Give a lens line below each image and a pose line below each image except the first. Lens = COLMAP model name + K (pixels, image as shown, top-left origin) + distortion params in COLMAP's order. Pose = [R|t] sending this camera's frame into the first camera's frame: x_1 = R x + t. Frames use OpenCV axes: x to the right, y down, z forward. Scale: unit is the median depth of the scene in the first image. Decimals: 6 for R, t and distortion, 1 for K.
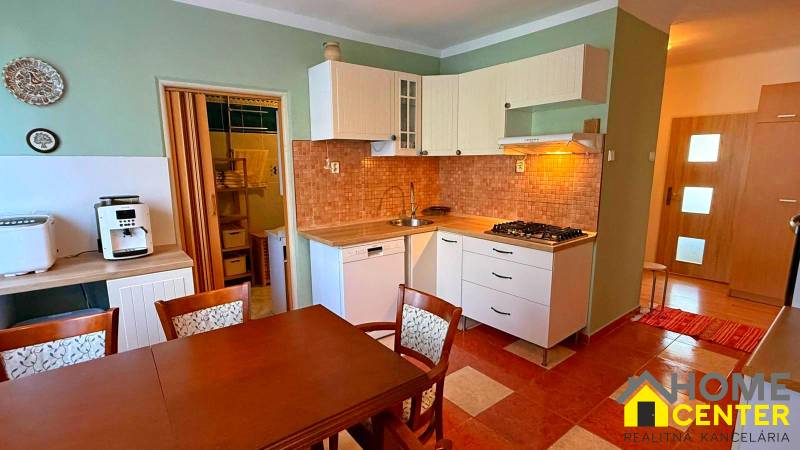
lens RADIAL K [[377.1, 0, 398.5], [0, 377.1, 226.1], [0, 0, 1]] dist [0.000586, 0.000289]
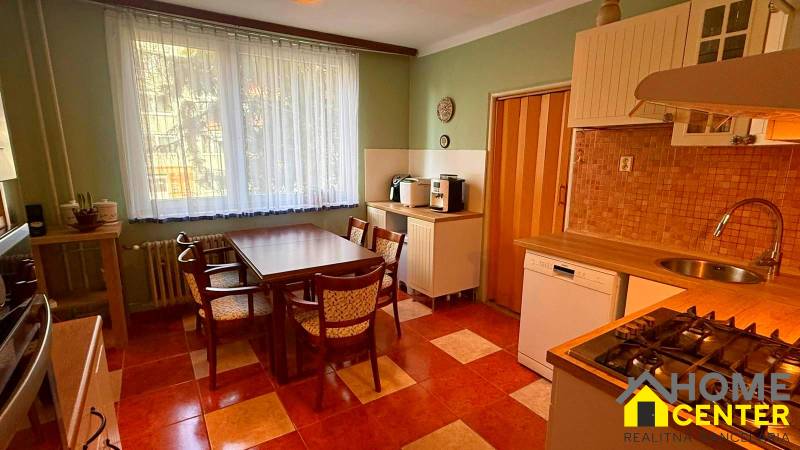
lens RADIAL K [[377.1, 0, 399.1], [0, 377.1, 226.9], [0, 0, 1]] dist [0.000586, 0.000289]
pose [[-0.088526, 0.196451, -0.976509, 0.733524], [-0.176017, 0.961845, 0.209458, -0.130340], [0.980398, 0.190425, -0.050570, 0.722117]]
